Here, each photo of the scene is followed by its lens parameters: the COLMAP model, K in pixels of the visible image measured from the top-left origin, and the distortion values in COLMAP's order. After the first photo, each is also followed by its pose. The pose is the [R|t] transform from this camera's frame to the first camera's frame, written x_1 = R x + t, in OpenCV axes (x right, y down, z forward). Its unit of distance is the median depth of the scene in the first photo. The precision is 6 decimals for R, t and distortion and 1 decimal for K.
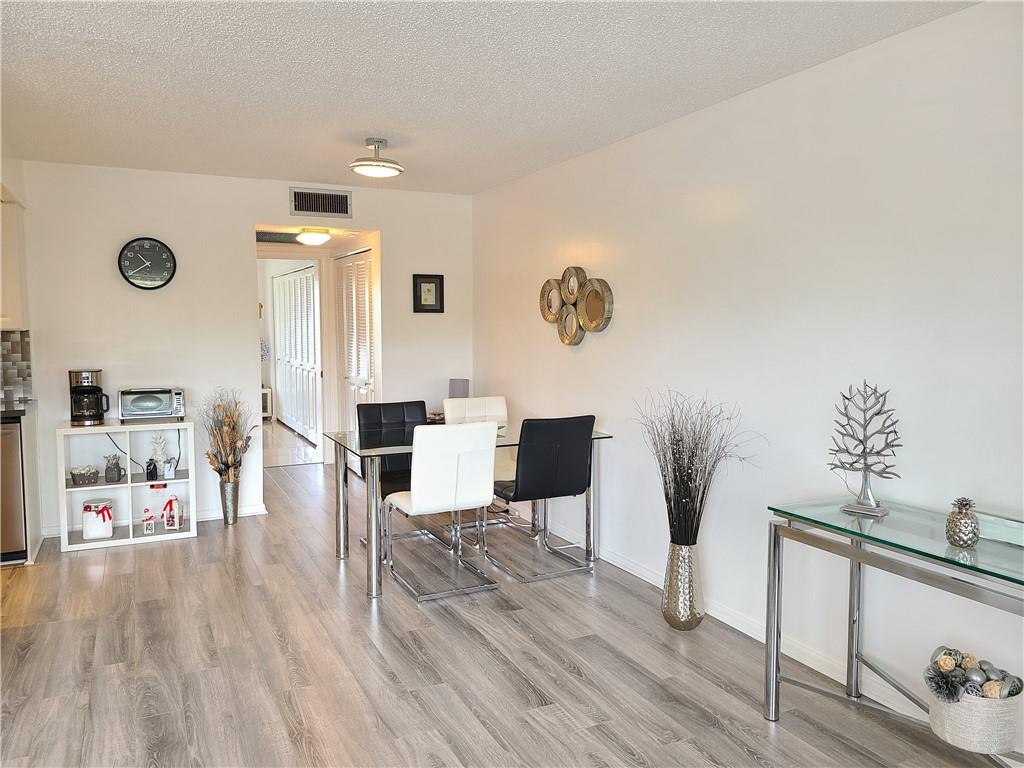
lens RADIAL K [[763.2, 0, 513.4], [0, 763.2, 389.6], [0, 0, 1]] dist [0.055310, -0.049529]
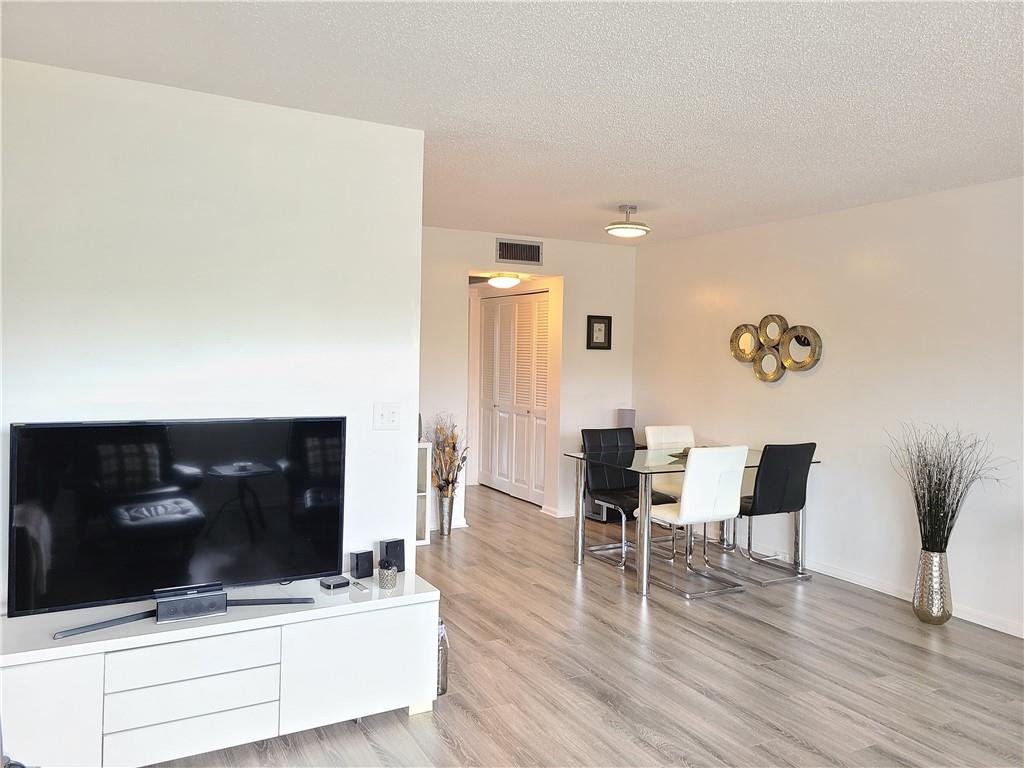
lens RADIAL K [[764.5, 0, 509.8], [0, 764.5, 376.4], [0, 0, 1]] dist [0.058732, -0.042029]
pose [[0.999037, 0.022729, 0.037530, -0.391407], [-0.020470, 0.998017, -0.059532, 0.011401], [-0.038808, 0.058706, 0.997521, -0.156278]]
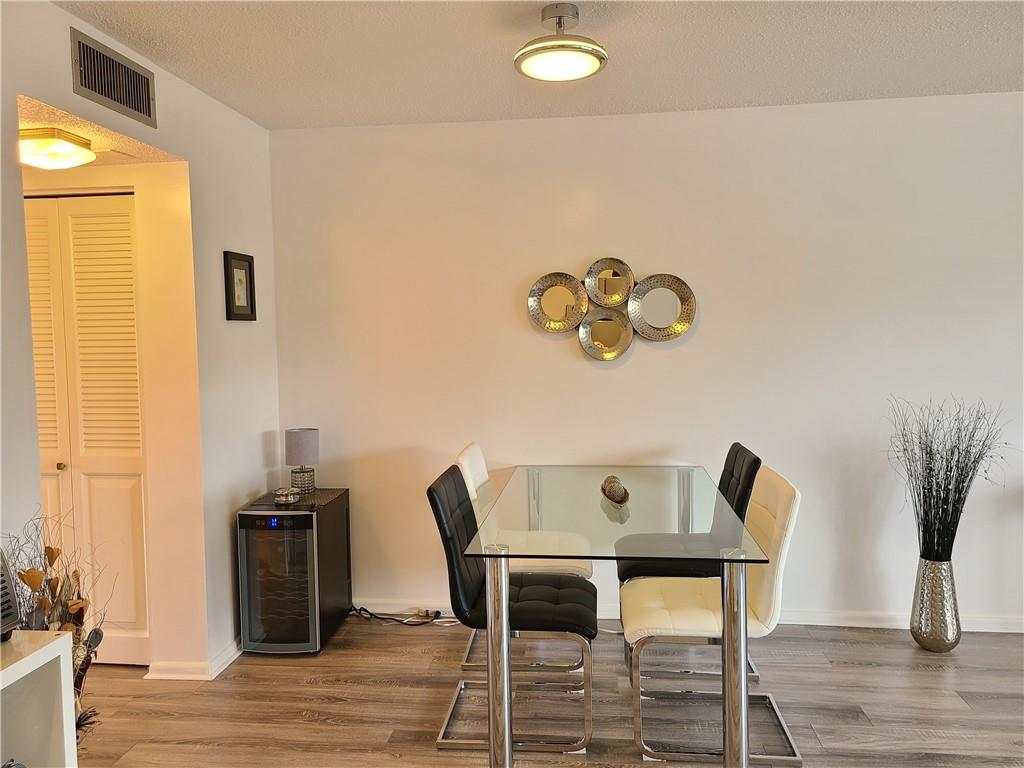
lens RADIAL K [[771.0, 0, 512.0], [0, 771.0, 384.0], [0, 0, 1]] dist [0.005364, 0.004186]
pose [[0.530297, -0.066901, 0.845168, -0.678965], [0.087841, 0.995852, 0.023713, -0.069163], [-0.843249, 0.061665, 0.533974, 0.732823]]
